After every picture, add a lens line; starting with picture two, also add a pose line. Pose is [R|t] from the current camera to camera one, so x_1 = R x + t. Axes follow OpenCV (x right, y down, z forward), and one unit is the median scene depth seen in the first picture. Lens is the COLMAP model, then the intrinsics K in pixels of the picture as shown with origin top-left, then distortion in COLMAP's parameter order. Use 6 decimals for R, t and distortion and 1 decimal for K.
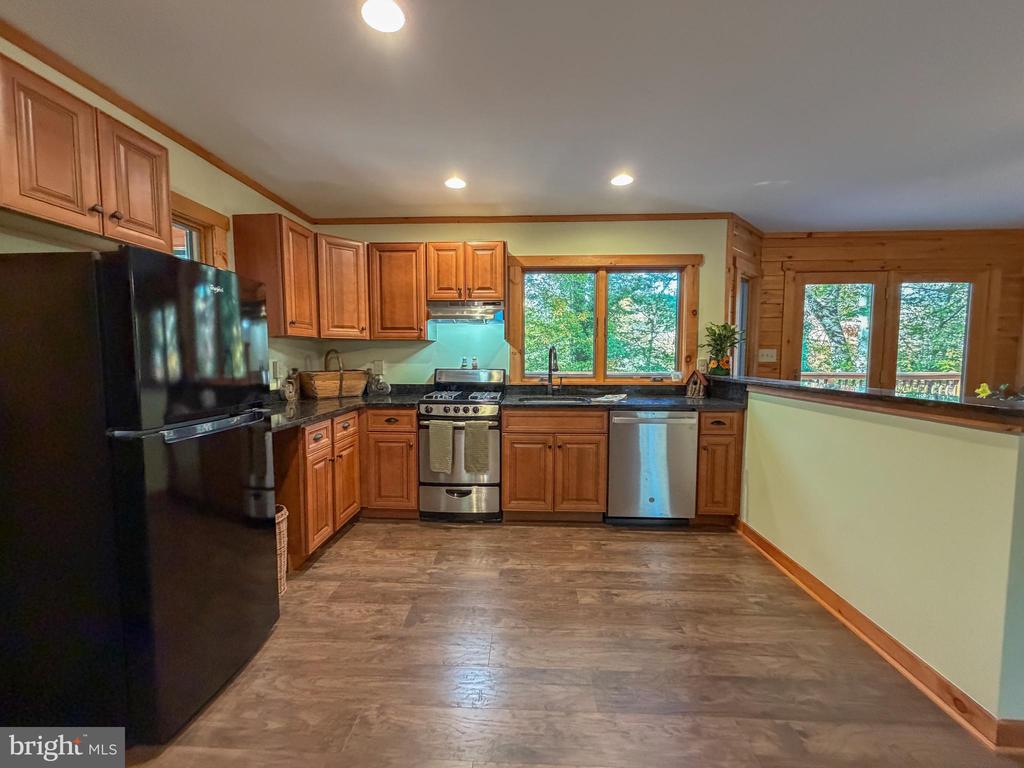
lens RADIAL K [[412.7, 0, 515.3], [0, 412.7, 381.8], [0, 0, 1]] dist [0.003030, -0.000085]
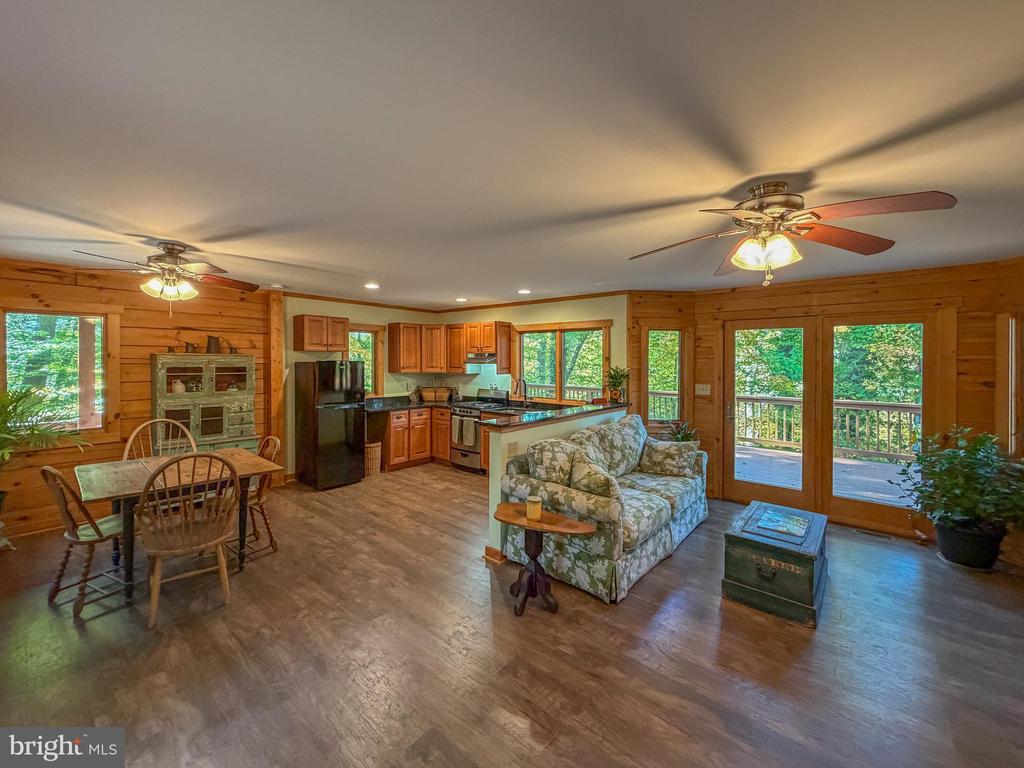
lens RADIAL K [[412.7, 0, 503.3], [0, 412.7, 365.0], [0, 0, 1]] dist [0.003030, -0.000085]
pose [[0.783719, 0.010006, -0.621036, 1.119272], [-0.045012, 0.998156, -0.040720, -0.073945], [0.619483, 0.059867, 0.782724, -0.390519]]
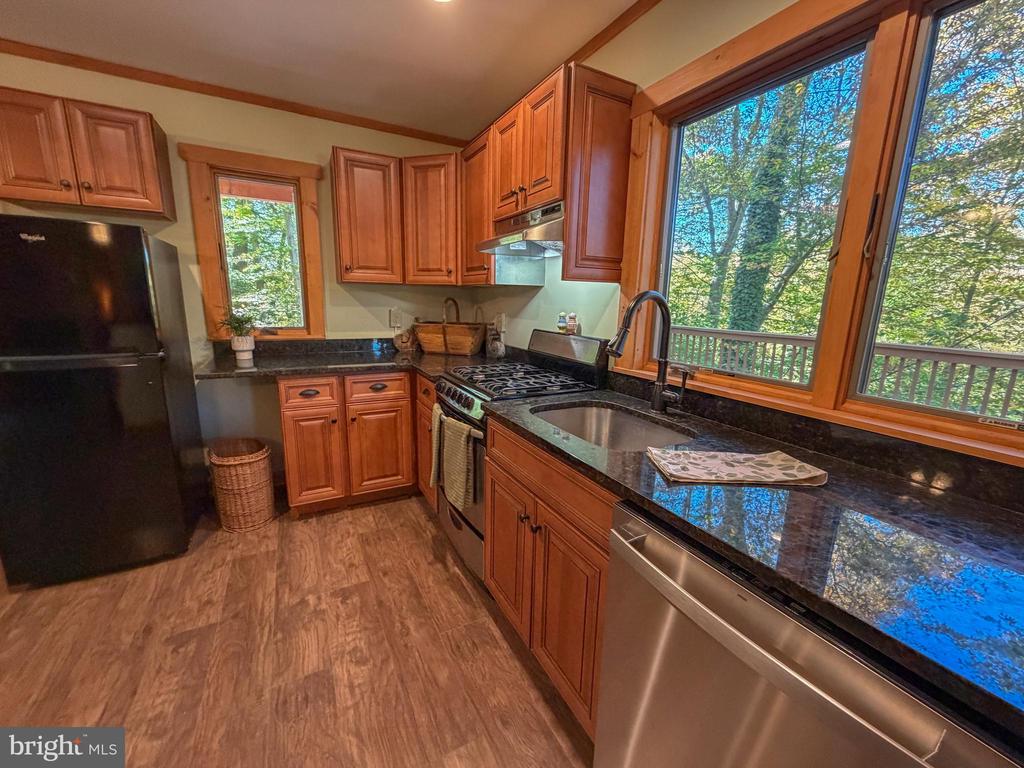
lens RADIAL K [[412.7, 0, 497.6], [0, 412.7, 381.9], [0, 0, 1]] dist [0.003030, -0.000085]
pose [[0.497686, 0.179171, -0.848650, 0.391803], [-0.077912, 0.983711, 0.161995, -0.056253], [0.863851, -0.014503, 0.503539, 0.680912]]
